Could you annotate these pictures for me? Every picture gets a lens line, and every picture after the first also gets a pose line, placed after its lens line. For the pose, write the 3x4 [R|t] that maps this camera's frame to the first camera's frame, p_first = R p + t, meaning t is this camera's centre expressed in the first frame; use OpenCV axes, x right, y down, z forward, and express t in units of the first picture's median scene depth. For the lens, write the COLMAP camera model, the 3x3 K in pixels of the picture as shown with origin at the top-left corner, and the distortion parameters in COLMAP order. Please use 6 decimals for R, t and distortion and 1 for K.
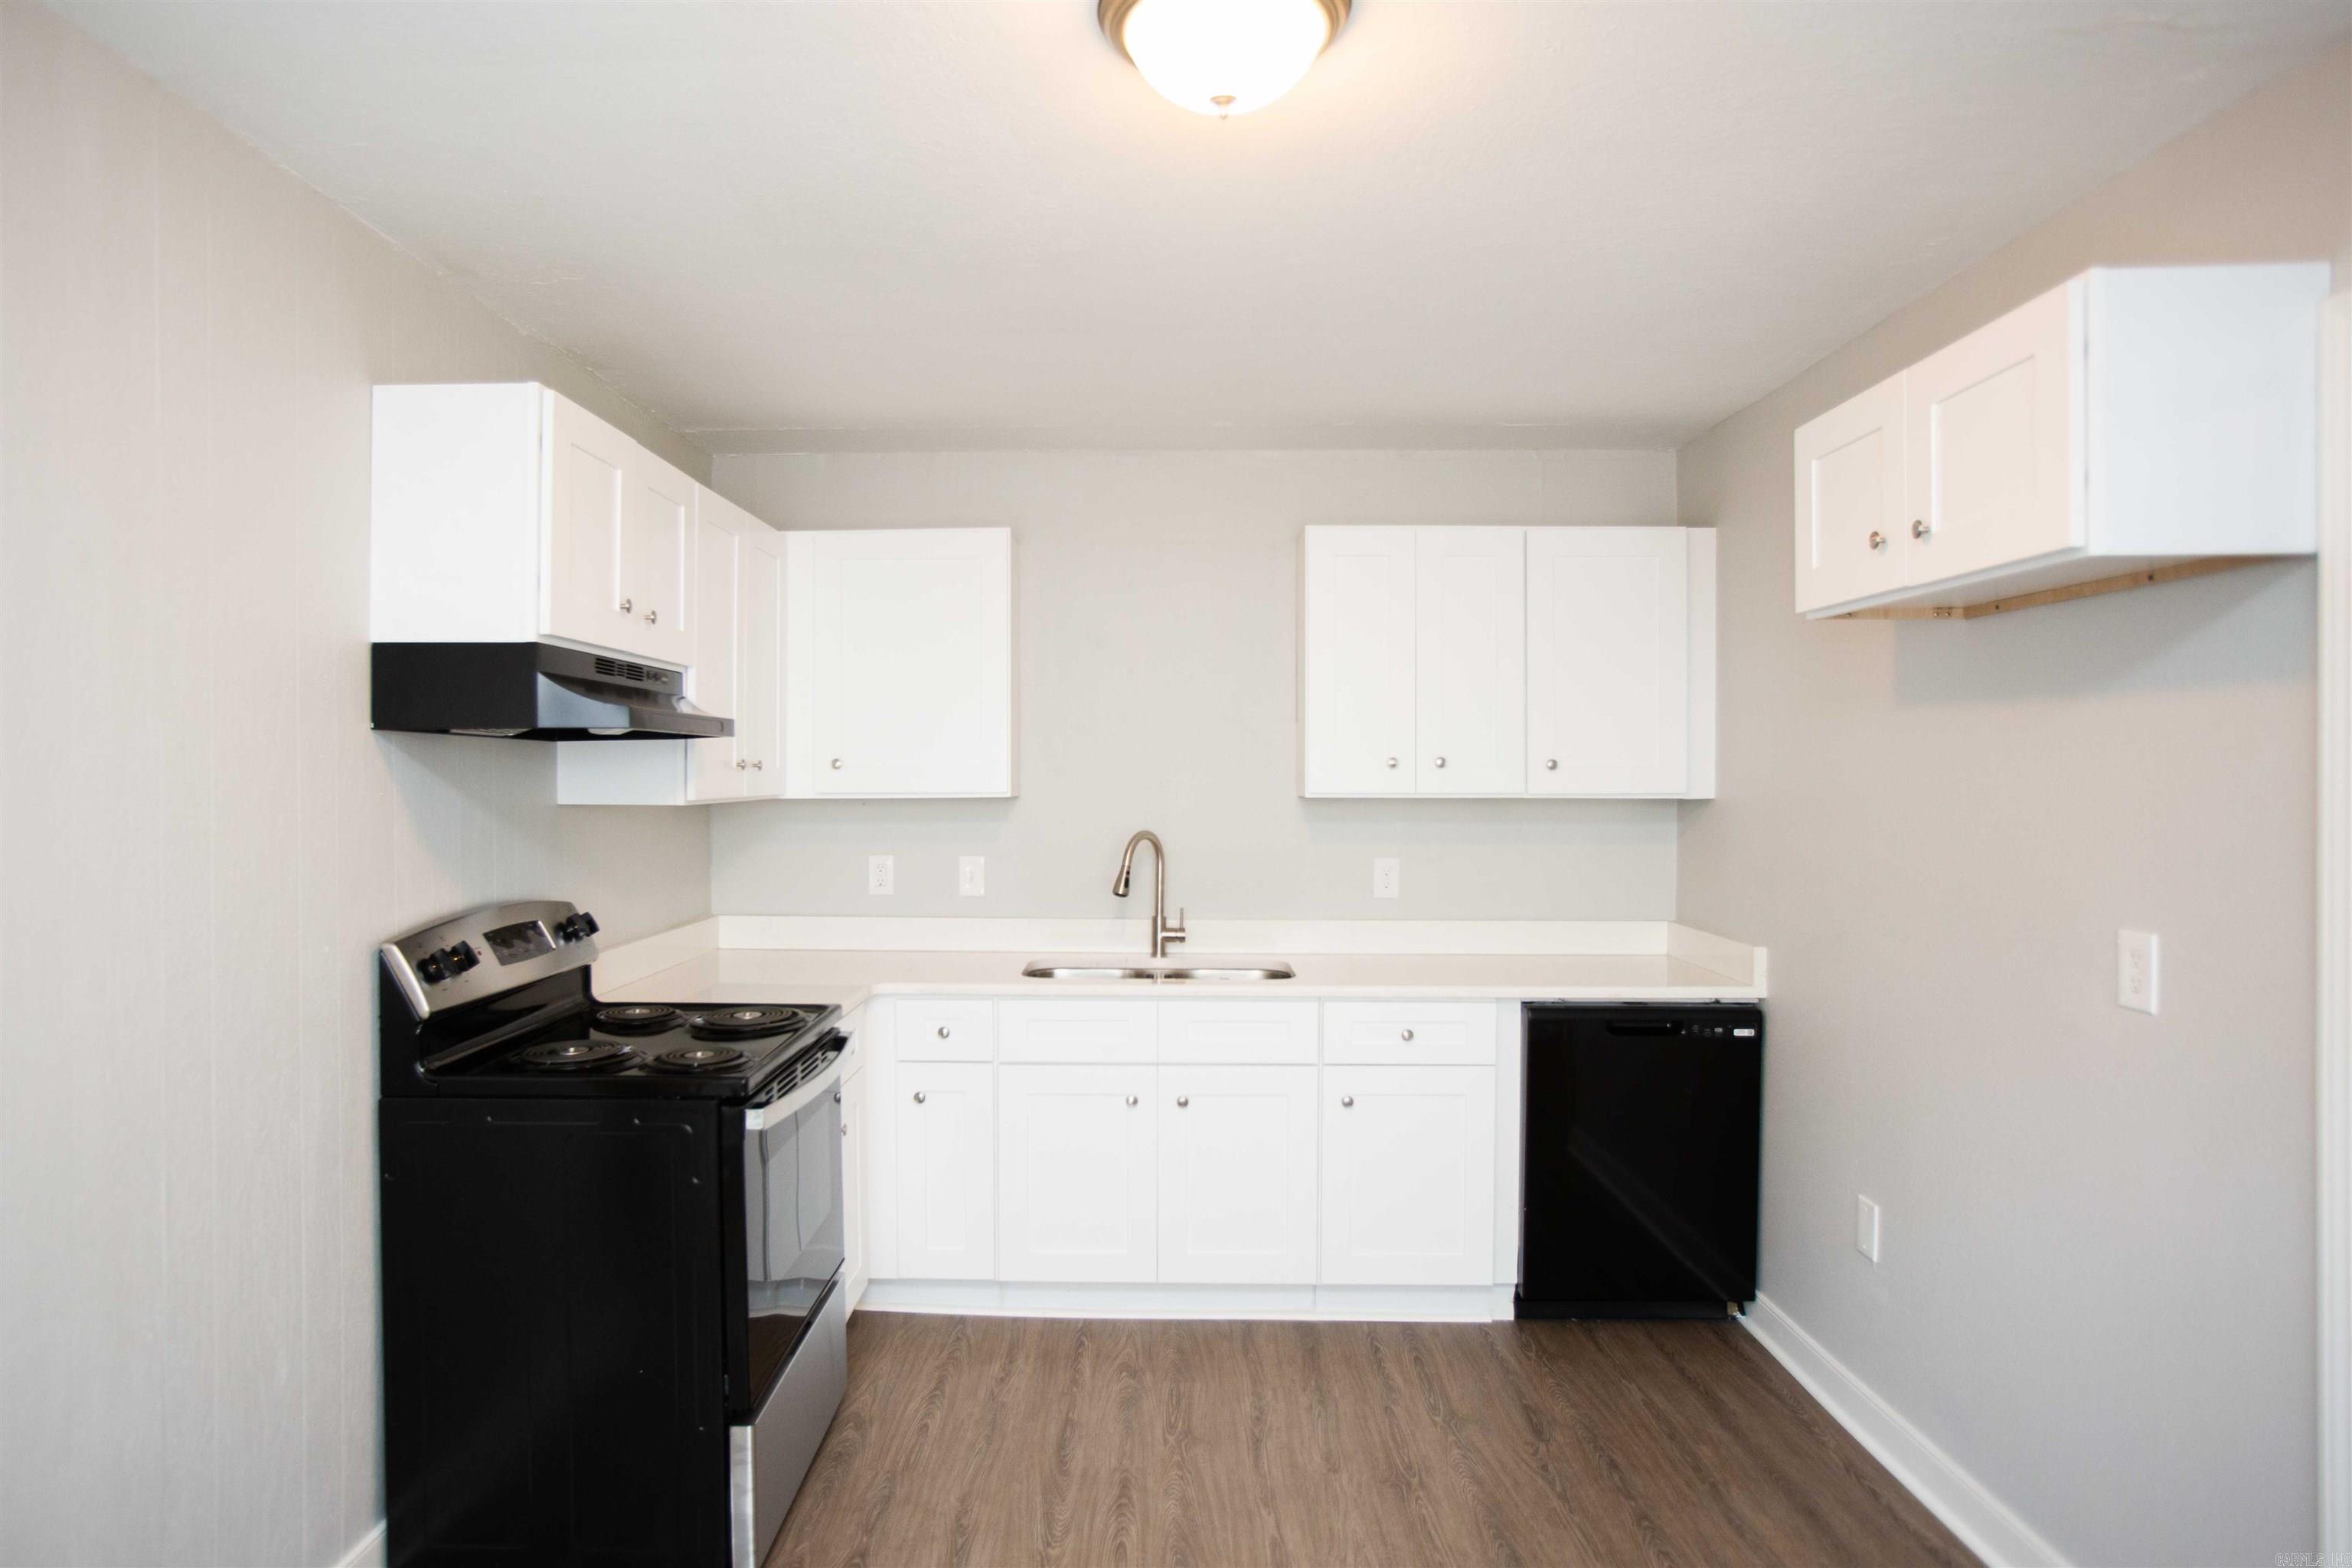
lens RADIAL K [[1378.9, 0, 1176.0], [0, 1378.9, 784.0], [0, 0, 1]] dist [-0.033766, 0.000630]
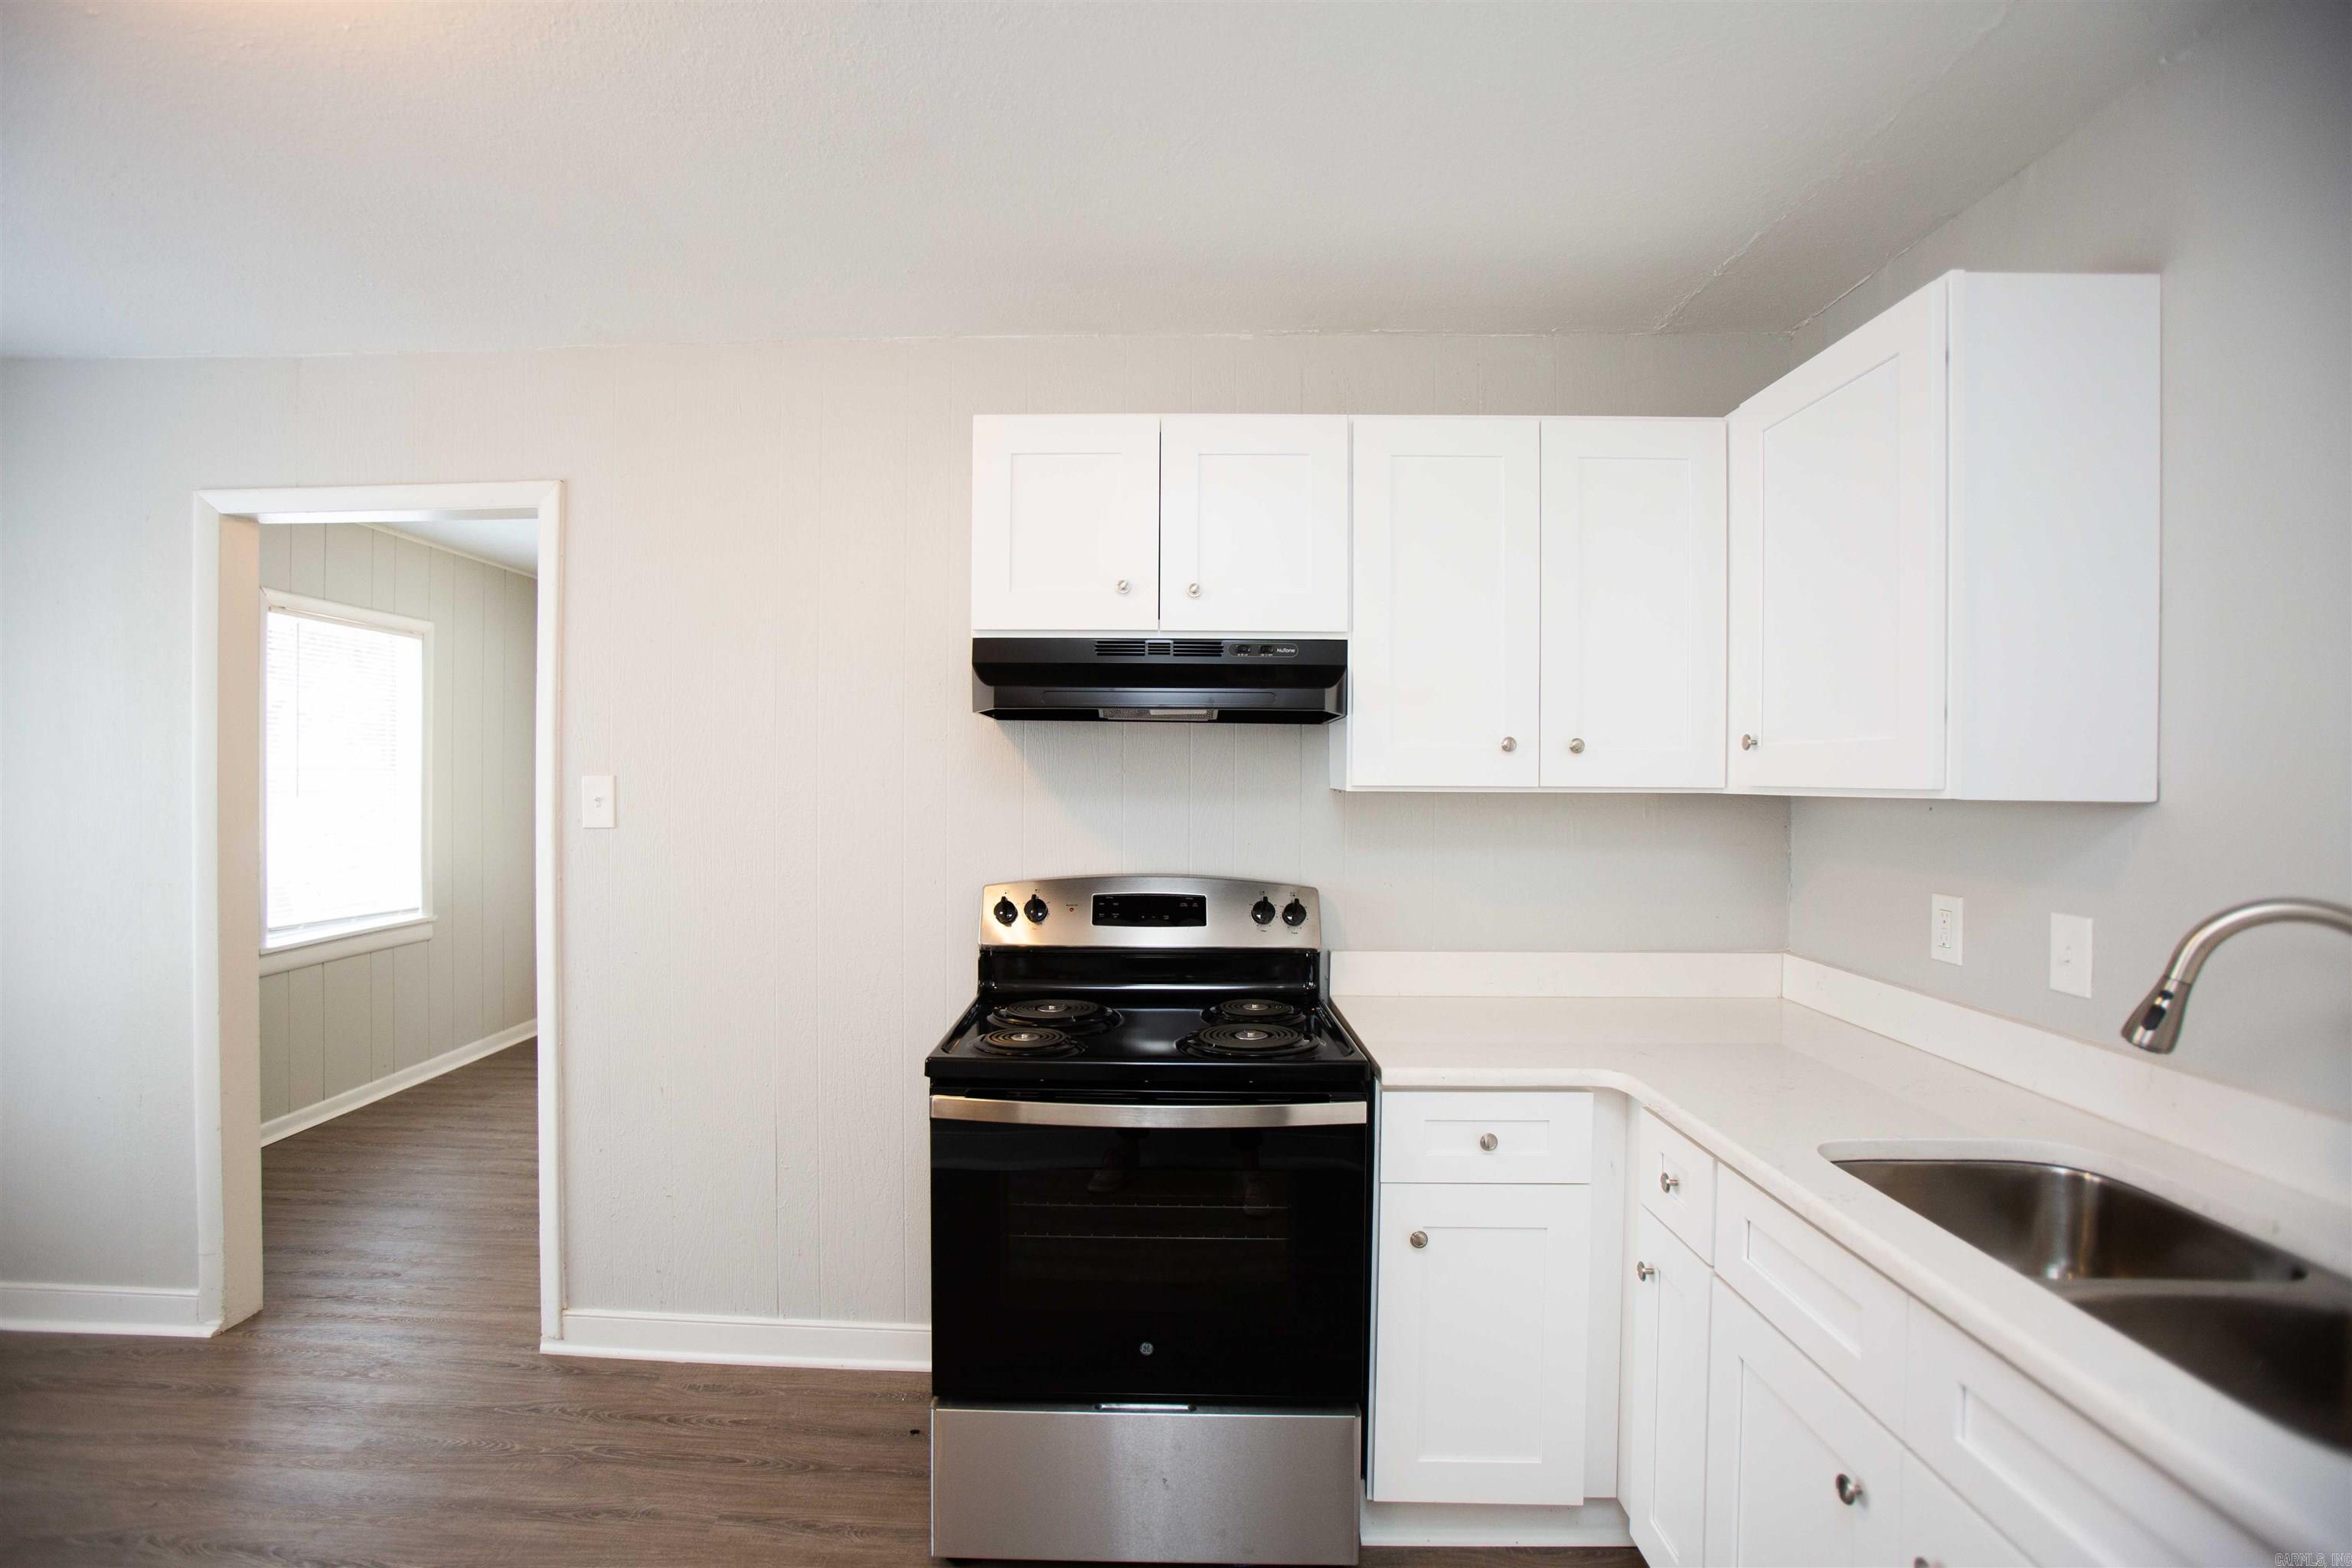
lens RADIAL K [[1142.0, 0, 1145.2], [0, 1142.0, 778.1], [0, 0, 1]] dist [-0.077977, 0.041773]
pose [[-0.035502, 0.005547, -0.999354, 0.325021], [-0.015702, 0.999858, 0.006108, 0.004159], [0.999246, 0.015909, -0.035410, 0.787460]]
